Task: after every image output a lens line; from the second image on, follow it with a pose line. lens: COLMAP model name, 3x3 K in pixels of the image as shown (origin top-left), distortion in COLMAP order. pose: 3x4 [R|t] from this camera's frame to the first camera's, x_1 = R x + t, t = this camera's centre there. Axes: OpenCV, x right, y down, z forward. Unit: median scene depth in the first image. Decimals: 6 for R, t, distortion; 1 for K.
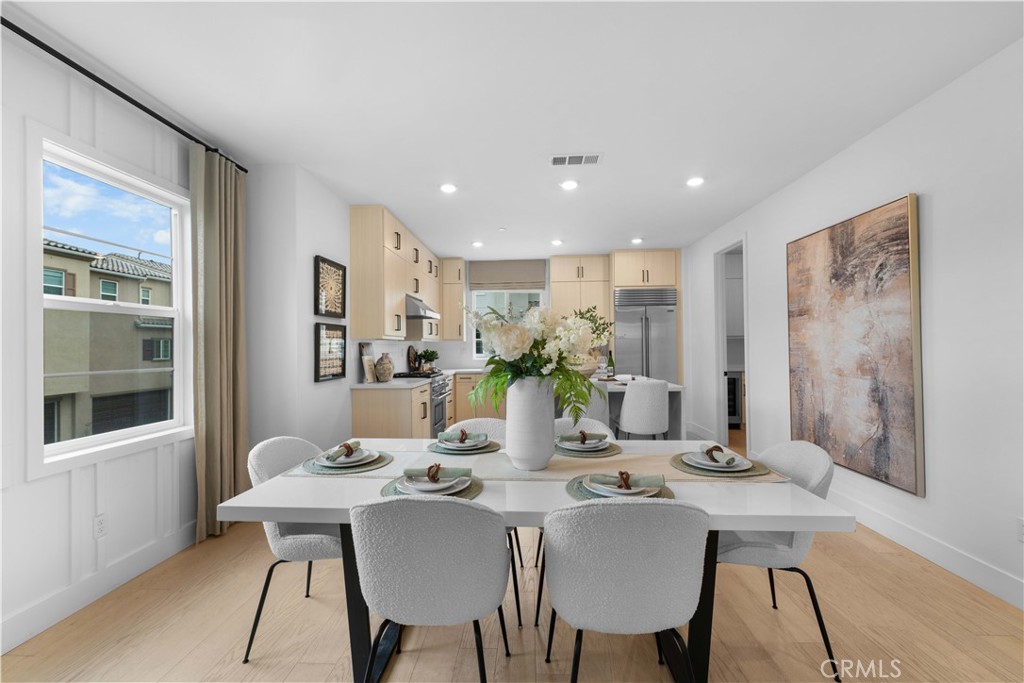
lens RADIAL K [[411.5, 0, 514.2], [0, 411.5, 342.5], [0, 0, 1]] dist [0.002415, -0.000089]
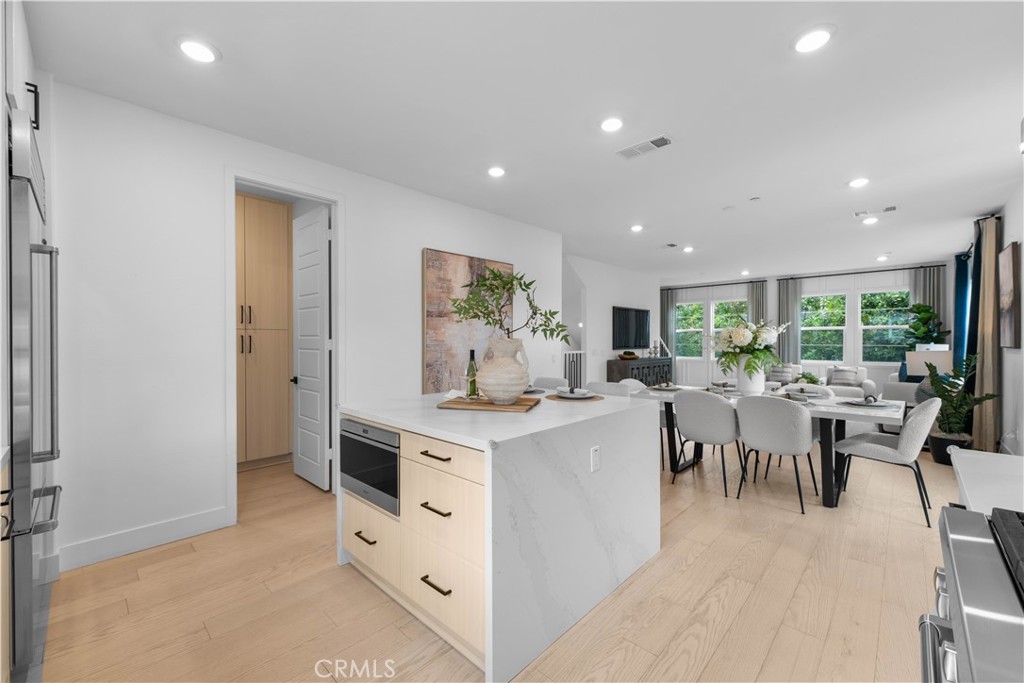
lens RADIAL K [[411.5, 0, 514.2], [0, 411.5, 342.5], [0, 0, 1]] dist [0.002415, -0.000089]
pose [[-0.750795, 0.005441, 0.660513, -0.230904], [0.001854, 0.999979, -0.006130, 0.015179], [-0.660533, -0.003377, -0.750790, 1.726647]]
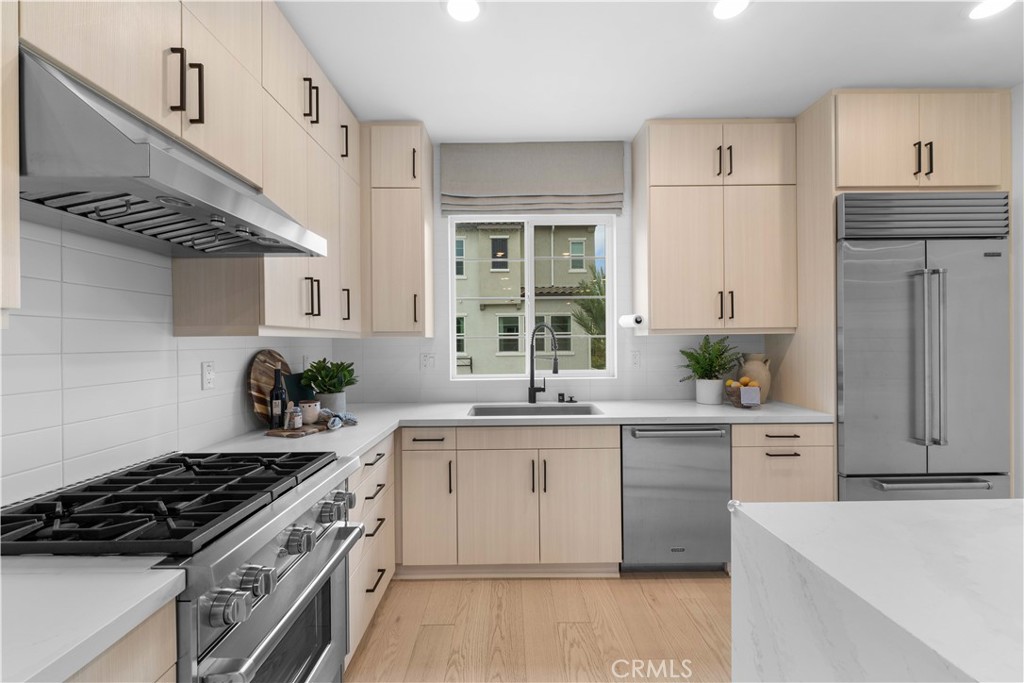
lens RADIAL K [[411.5, 0, 514.2], [0, 411.5, 342.5], [0, 0, 1]] dist [0.002415, -0.000089]
pose [[0.998785, -0.000929, 0.049281, -0.108399], [0.000358, 0.999933, 0.011586, -0.004262], [-0.049289, -0.011555, 0.998718, 1.133731]]
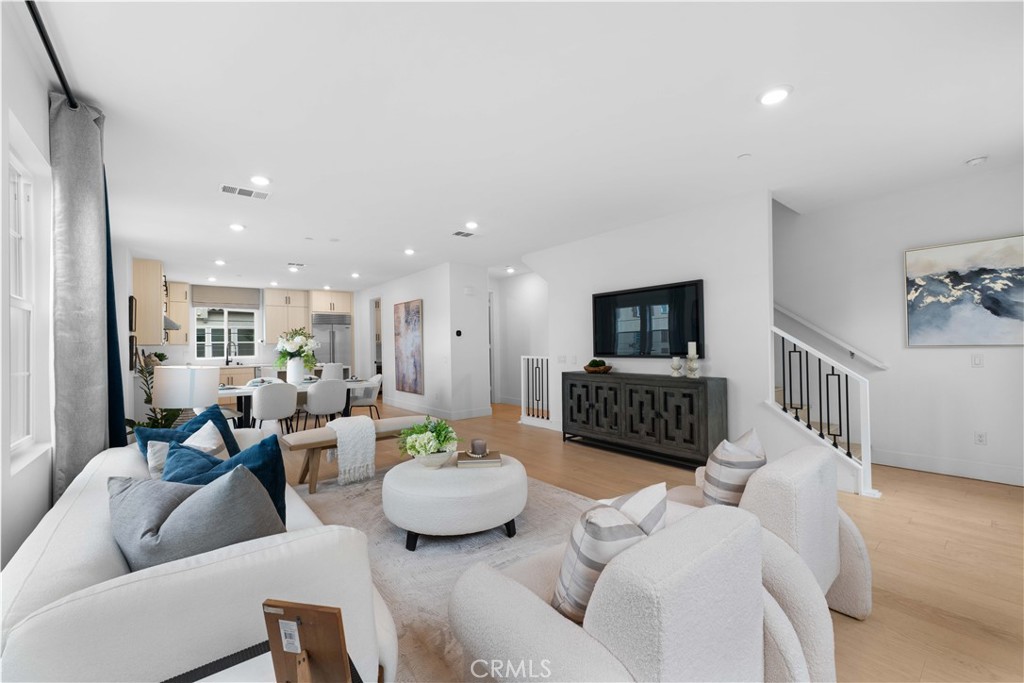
lens RADIAL K [[411.5, 0, 514.2], [0, 411.5, 342.5], [0, 0, 1]] dist [0.002415, -0.000089]
pose [[0.747858, 0.002196, 0.663856, -0.414875], [0.002476, 0.999978, -0.006097, -0.005371], [-0.663855, 0.006203, 0.747836, -1.290096]]
